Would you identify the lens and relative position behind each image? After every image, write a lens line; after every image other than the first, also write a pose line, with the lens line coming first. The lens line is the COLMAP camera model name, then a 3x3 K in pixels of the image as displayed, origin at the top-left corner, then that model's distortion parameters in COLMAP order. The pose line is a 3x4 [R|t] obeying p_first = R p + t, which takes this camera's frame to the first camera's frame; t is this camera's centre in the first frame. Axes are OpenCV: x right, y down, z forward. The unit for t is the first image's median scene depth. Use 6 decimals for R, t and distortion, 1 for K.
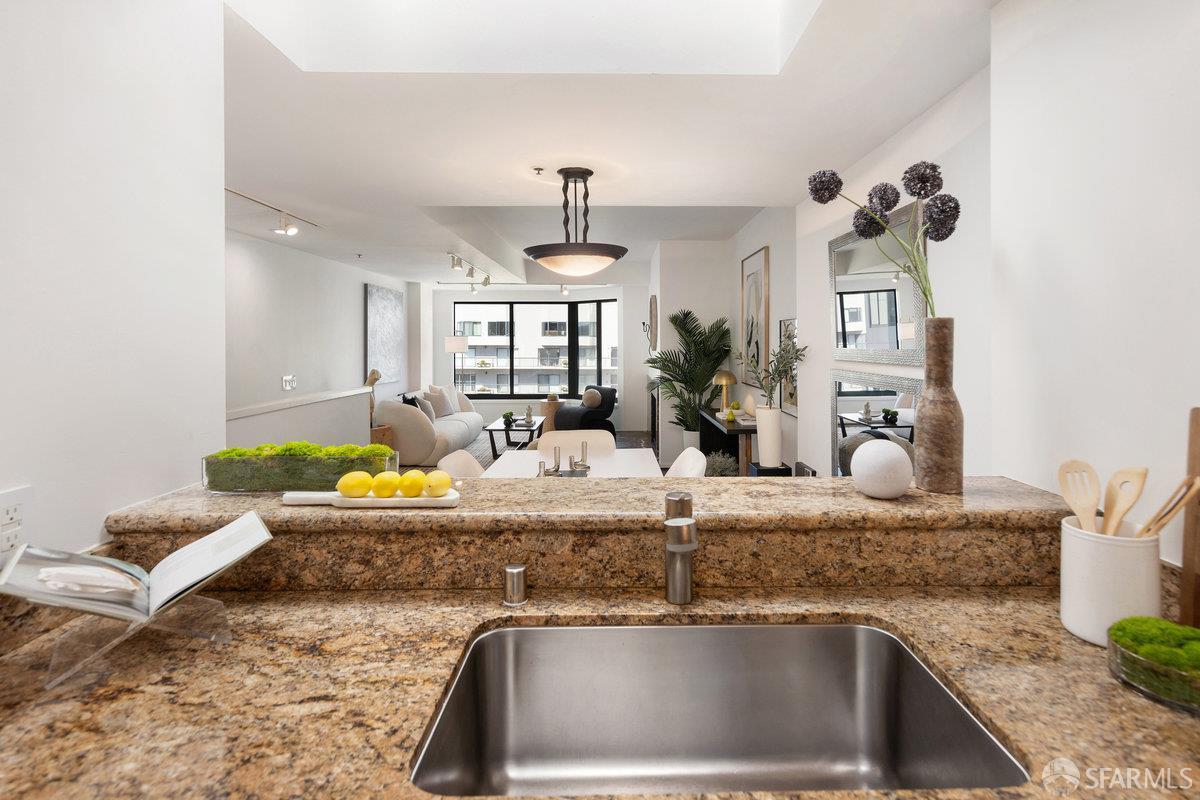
lens RADIAL K [[604.2, 0, 622.6], [0, 604.2, 346.5], [0, 0, 1]] dist [0.002372, 0.000071]
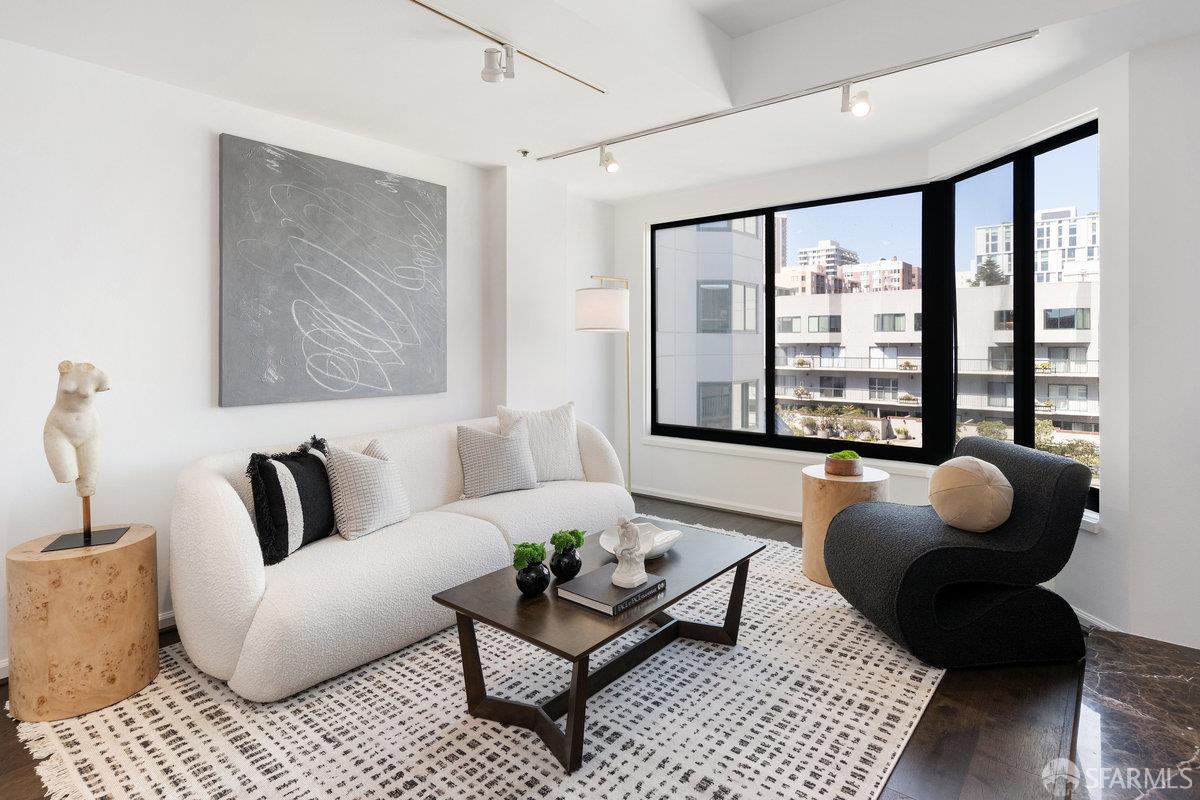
lens RADIAL K [[636.6, 0, 594.9], [0, 636.6, 347.7], [0, 0, 1]] dist [0.003592, 0.001474]
pose [[0.761096, 0.000639, -0.648639, 0.007574], [0.000461, 0.999999, 0.001526, 0.031714], [0.648639, -0.001461, 0.761094, 0.980577]]
